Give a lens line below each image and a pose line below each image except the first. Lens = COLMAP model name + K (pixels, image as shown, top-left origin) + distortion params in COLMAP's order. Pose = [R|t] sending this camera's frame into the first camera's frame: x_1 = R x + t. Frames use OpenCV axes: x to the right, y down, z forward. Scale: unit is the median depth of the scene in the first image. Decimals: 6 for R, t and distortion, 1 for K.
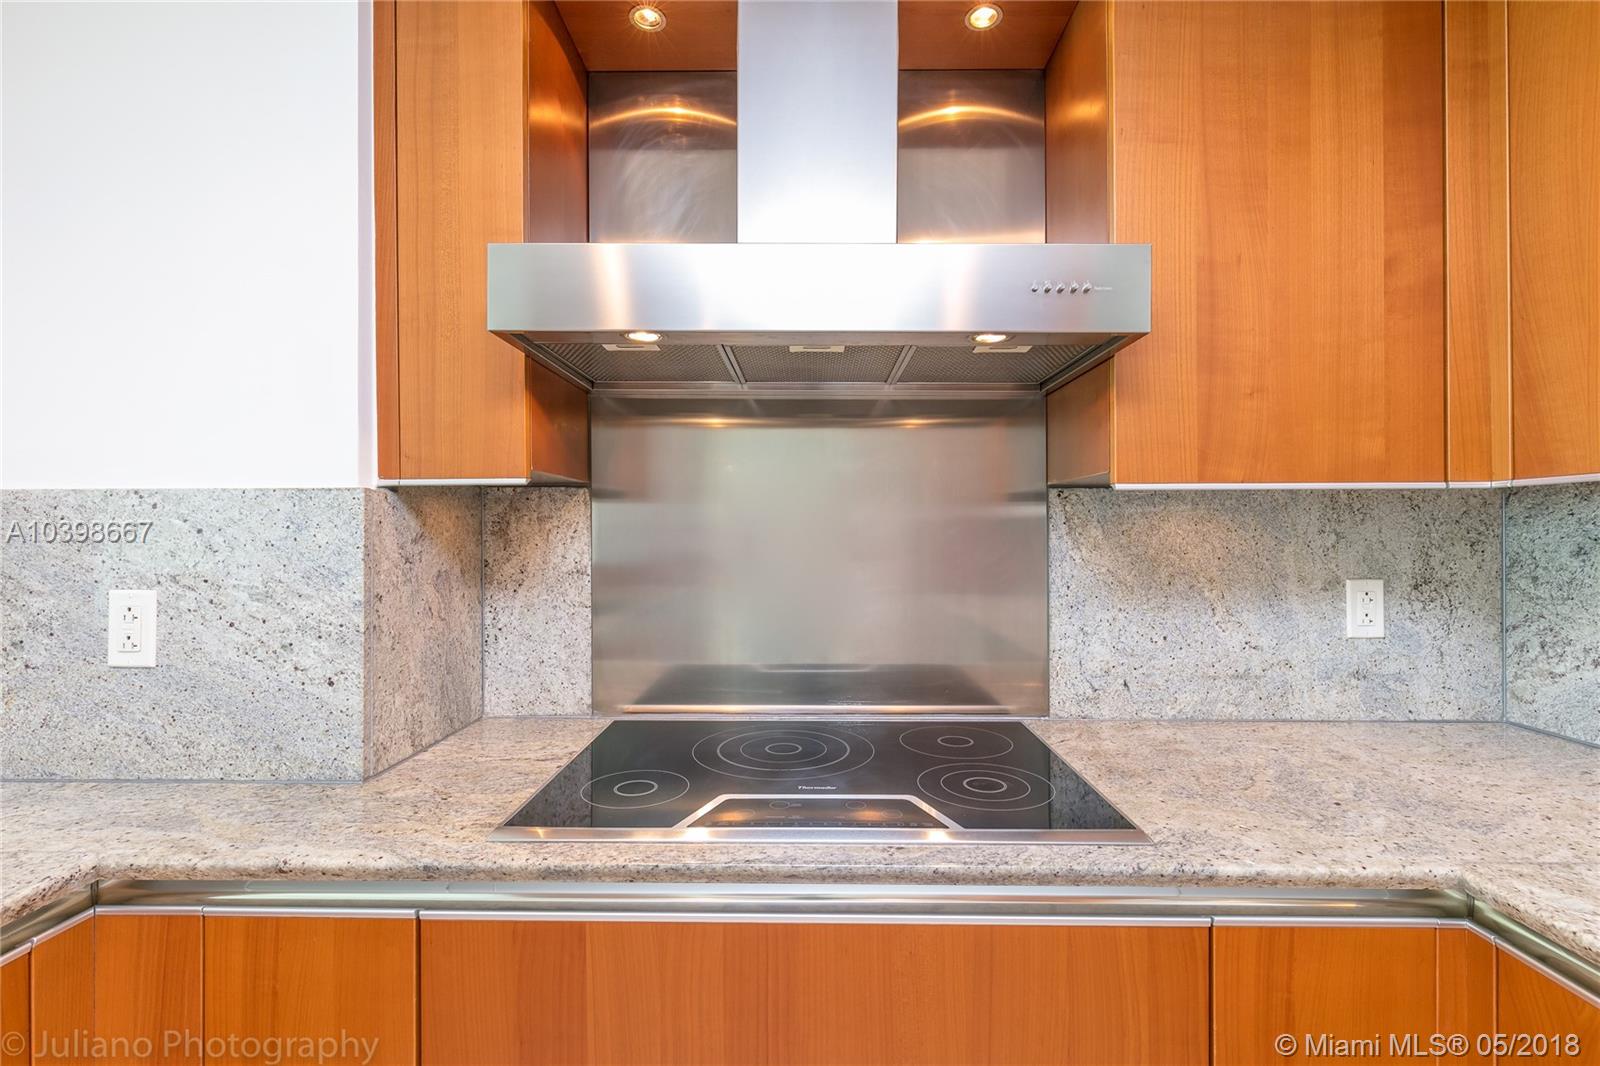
lens RADIAL K [[722.5, 0, 800.0], [0, 722.5, 533.0], [0, 0, 1]] dist [0.008045, 0.000194]
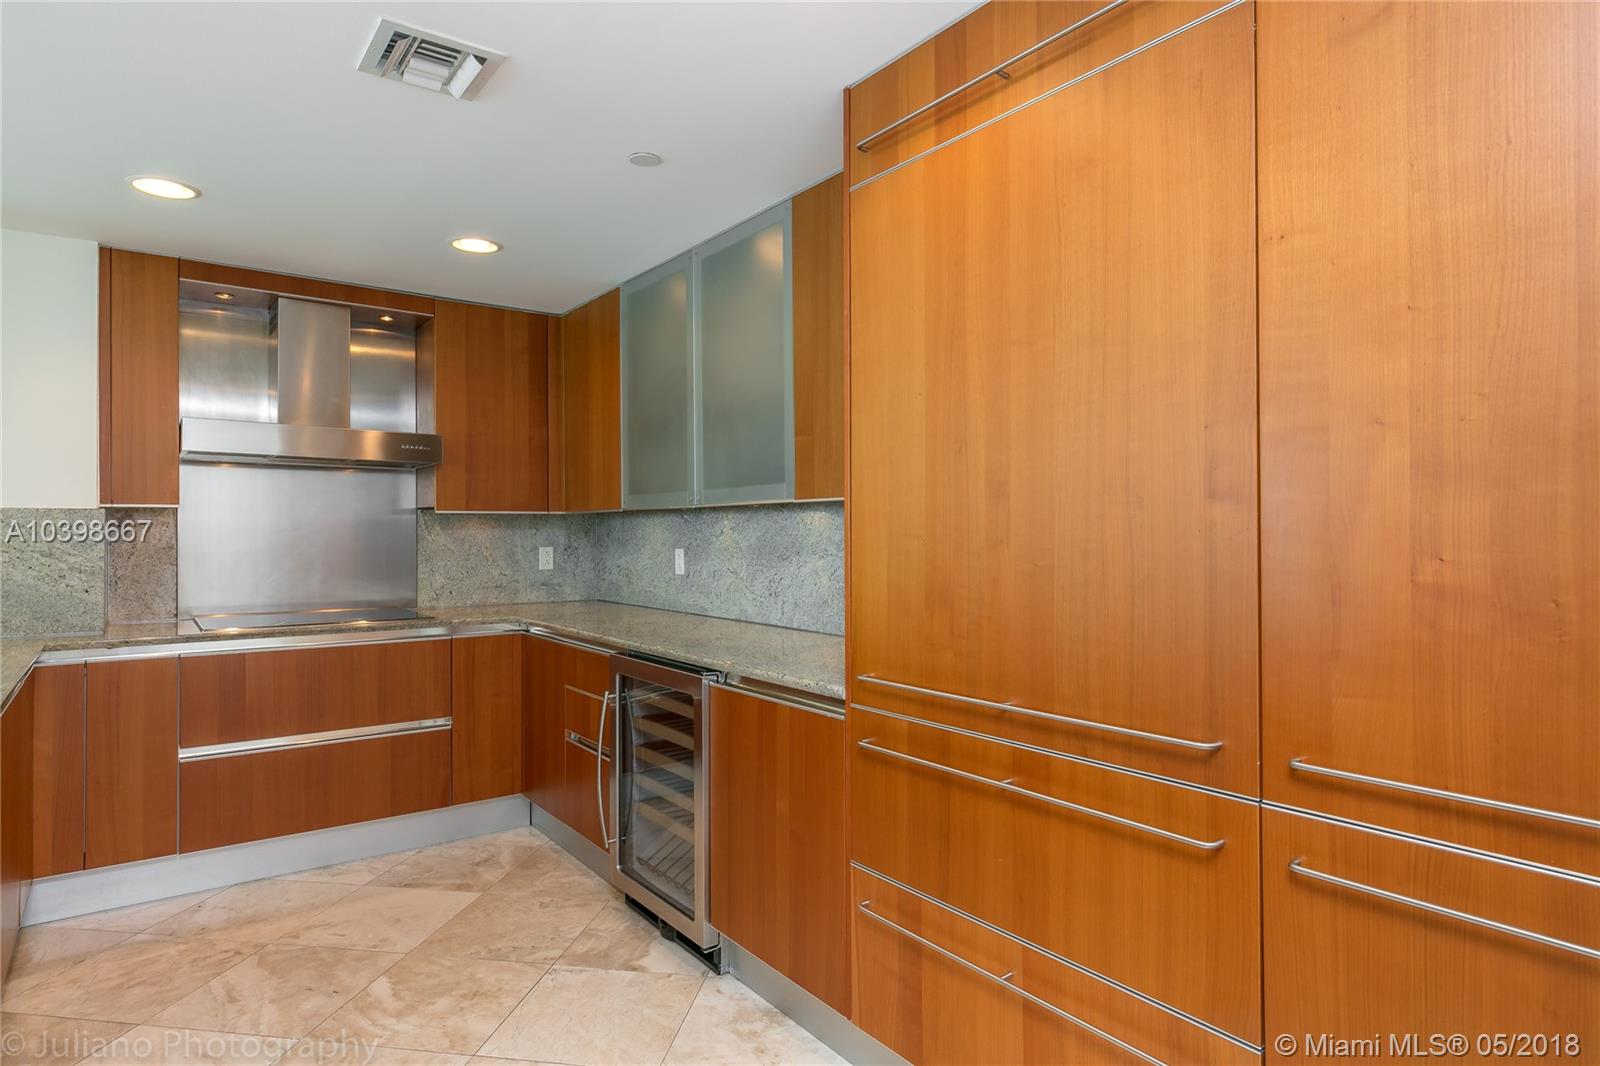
lens RADIAL K [[885.9, 0, 800.0], [0, 885.9, 533.0], [0, 0, 1]] dist [-0.001807, -0.000549]
pose [[0.785555, -0.000367, 0.618791, -0.451432], [-0.002687, 0.999988, 0.004004, -0.000391], [-0.618786, -0.004808, 0.785545, -2.004771]]
